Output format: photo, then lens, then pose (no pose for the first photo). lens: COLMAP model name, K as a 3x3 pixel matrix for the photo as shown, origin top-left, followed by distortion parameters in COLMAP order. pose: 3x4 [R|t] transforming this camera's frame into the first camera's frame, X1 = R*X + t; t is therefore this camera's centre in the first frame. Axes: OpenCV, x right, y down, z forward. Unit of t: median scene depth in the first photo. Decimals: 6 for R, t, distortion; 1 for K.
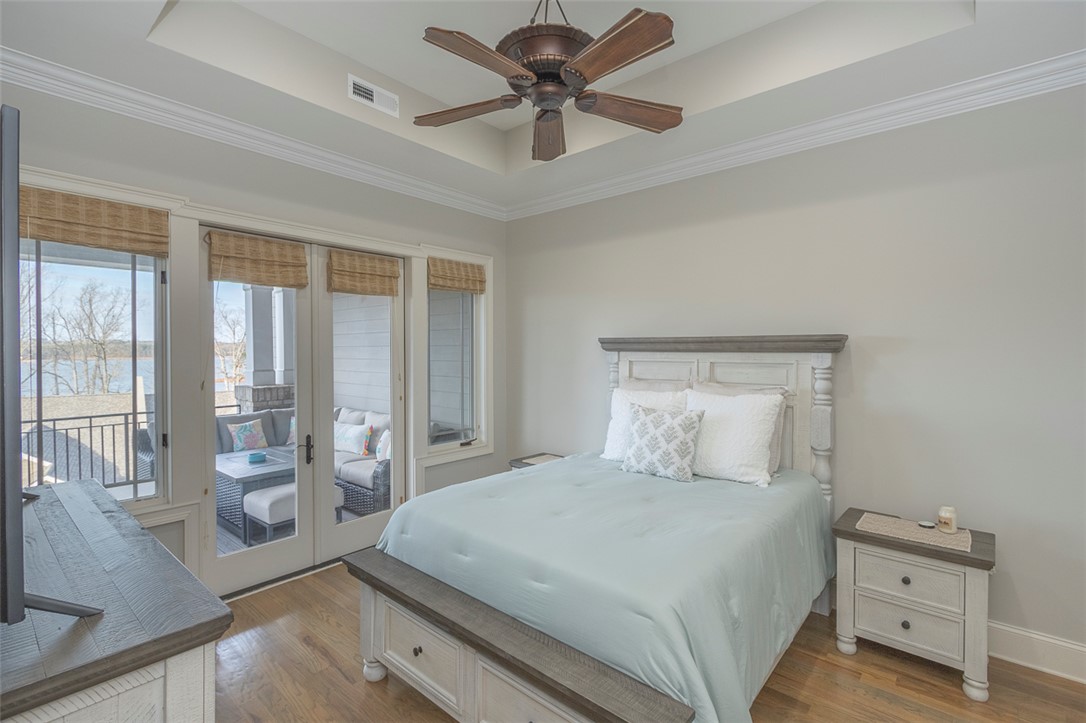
lens RADIAL K [[496.4, 0, 548.5], [0, 496.4, 359.9], [0, 0, 1]] dist [0.002882, -0.000660]
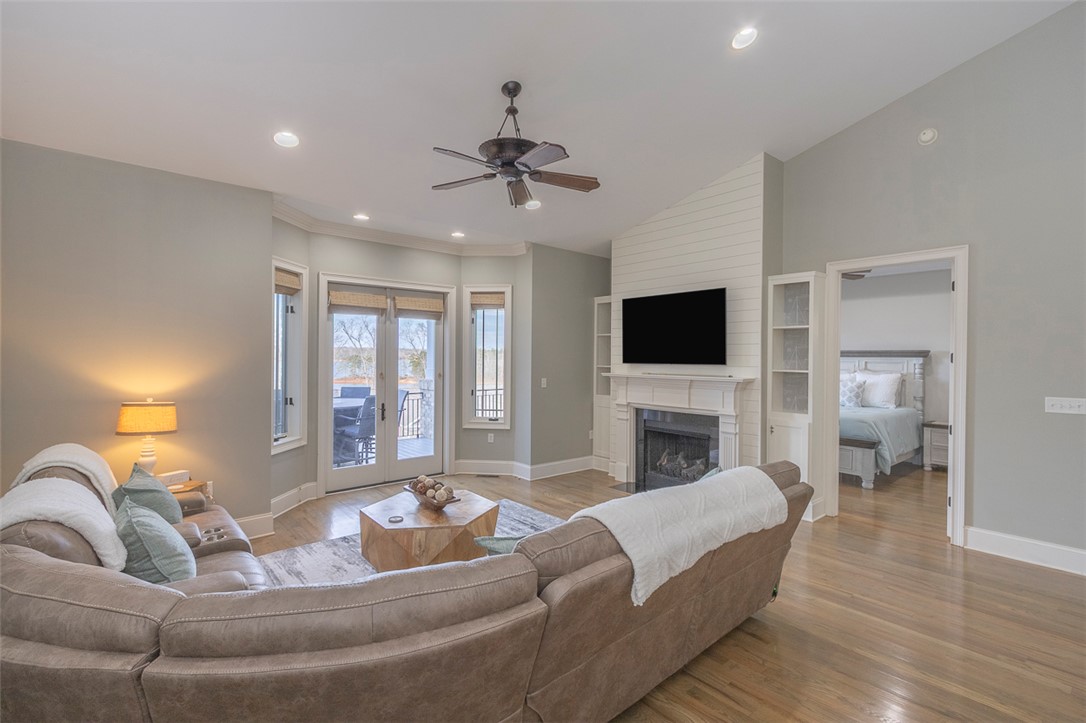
lens RADIAL K [[496.4, 0, 547.3], [0, 496.4, 359.5], [0, 0, 1]] dist [0.002882, -0.000660]
pose [[0.986193, 0.005765, -0.165497, -0.834921], [-0.007261, 0.999938, -0.008438, 0.029819], [0.165438, 0.009523, 0.986174, -1.690837]]
